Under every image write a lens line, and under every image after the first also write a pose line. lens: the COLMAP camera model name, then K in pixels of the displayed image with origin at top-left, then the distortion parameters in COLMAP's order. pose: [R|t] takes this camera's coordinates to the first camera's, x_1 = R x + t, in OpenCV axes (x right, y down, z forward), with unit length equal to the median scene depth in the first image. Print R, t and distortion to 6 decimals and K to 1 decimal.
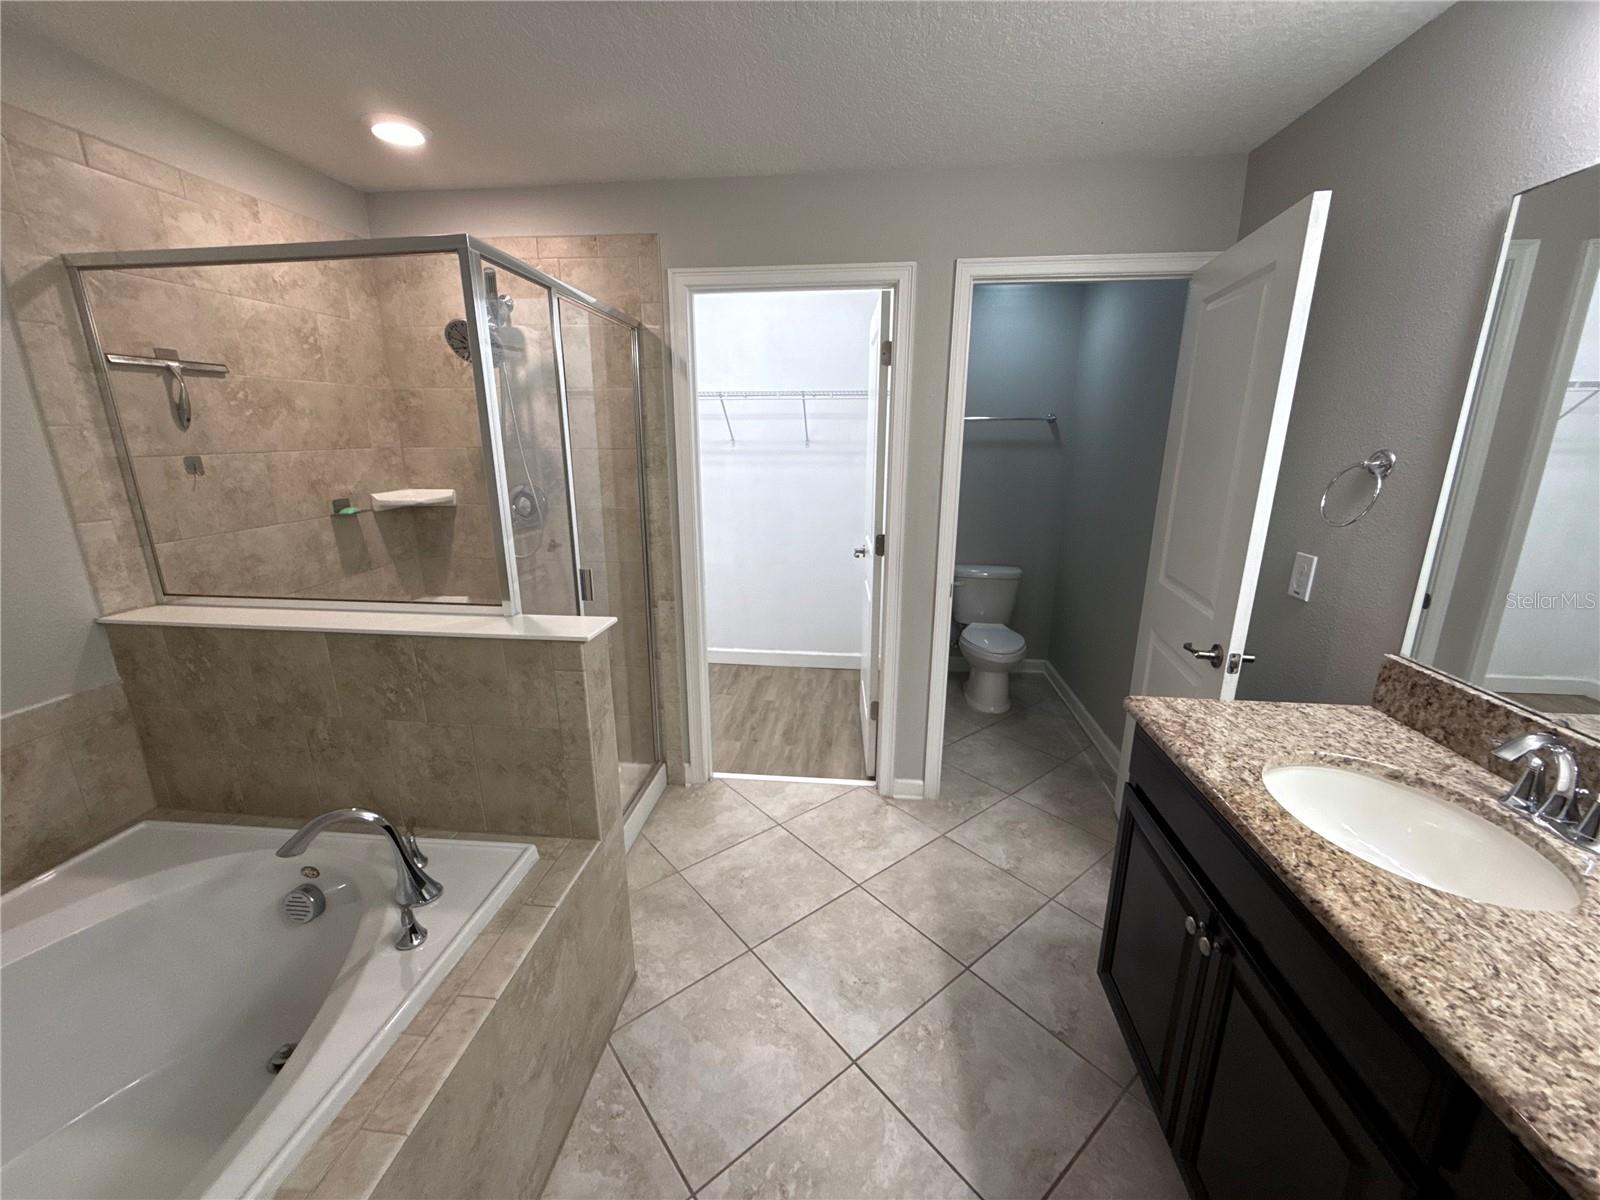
lens RADIAL K [[634.0, 0, 795.6], [0, 634.0, 598.8], [0, 0, 1]] dist [0.001430, -0.000305]
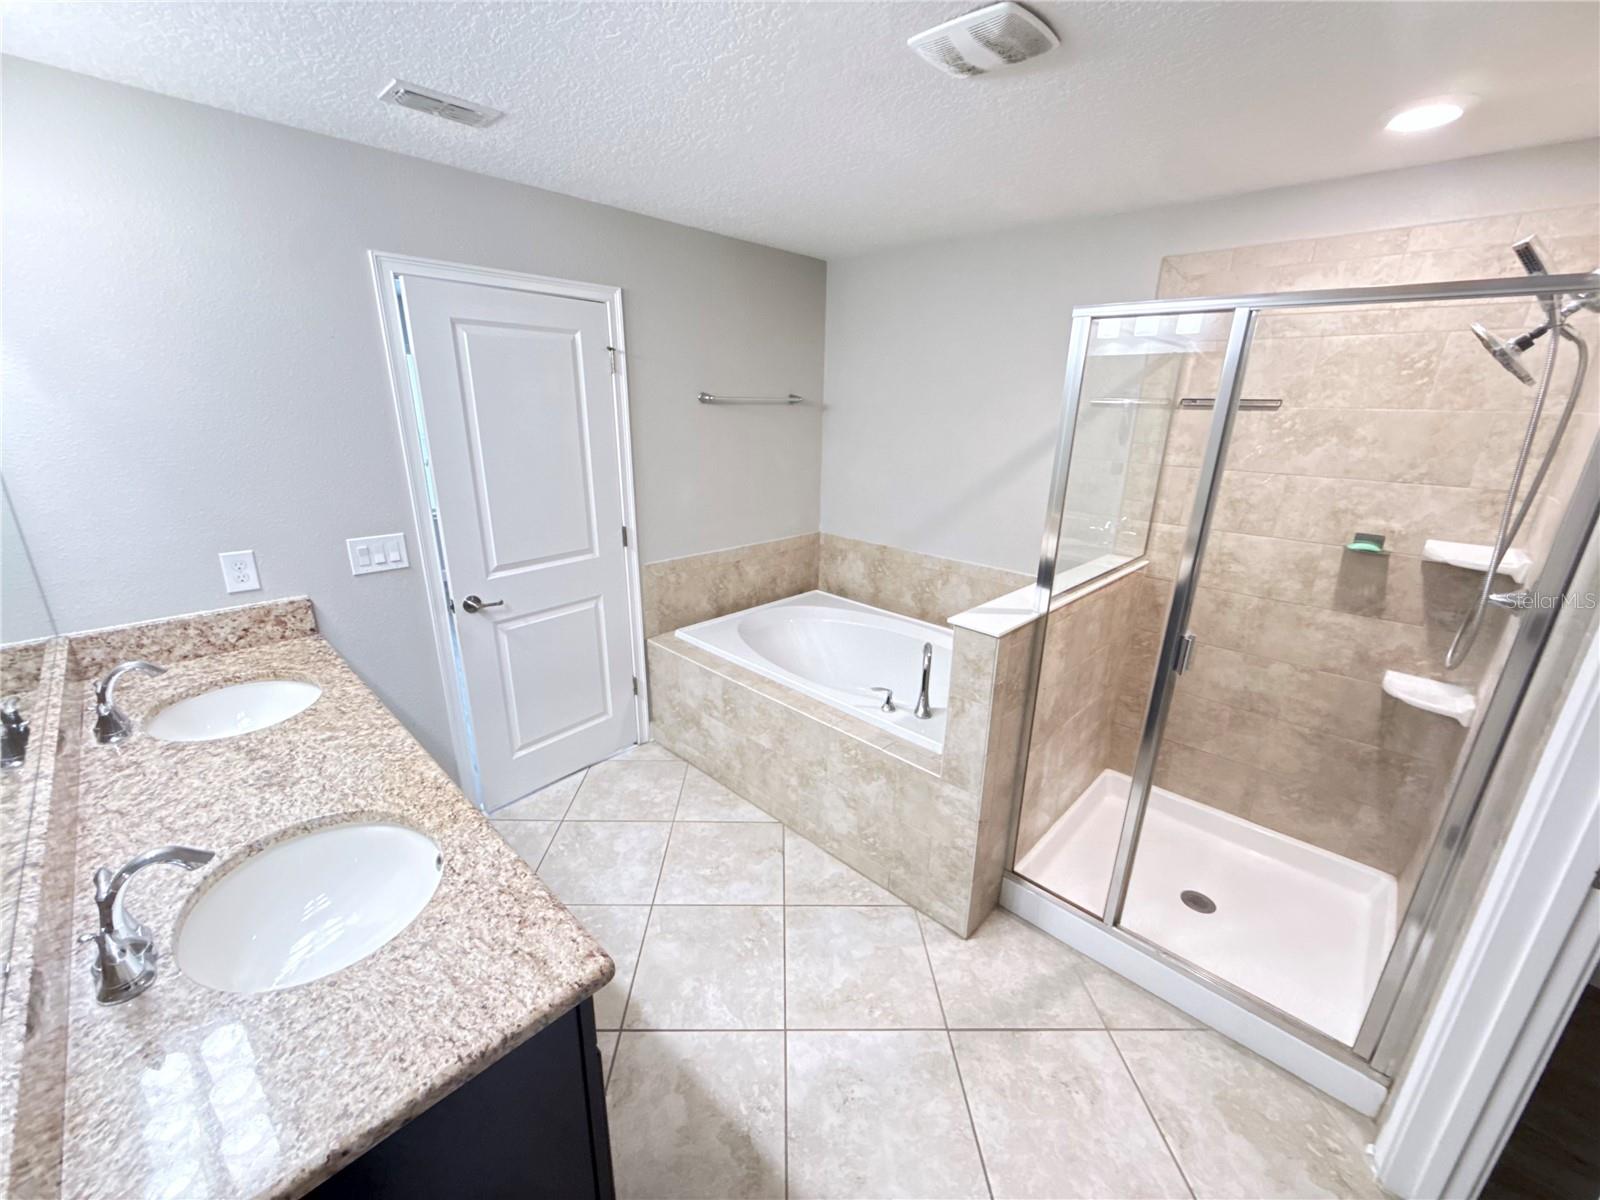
lens RADIAL K [[634.0, 0, 795.7], [0, 634.0, 600.6], [0, 0, 1]] dist [0.001430, -0.000305]
pose [[-0.603513, 0.230252, -0.763385, 0.693879], [-0.221877, 0.871090, 0.438148, -0.387354], [0.765861, 0.433805, -0.474626, 1.109268]]
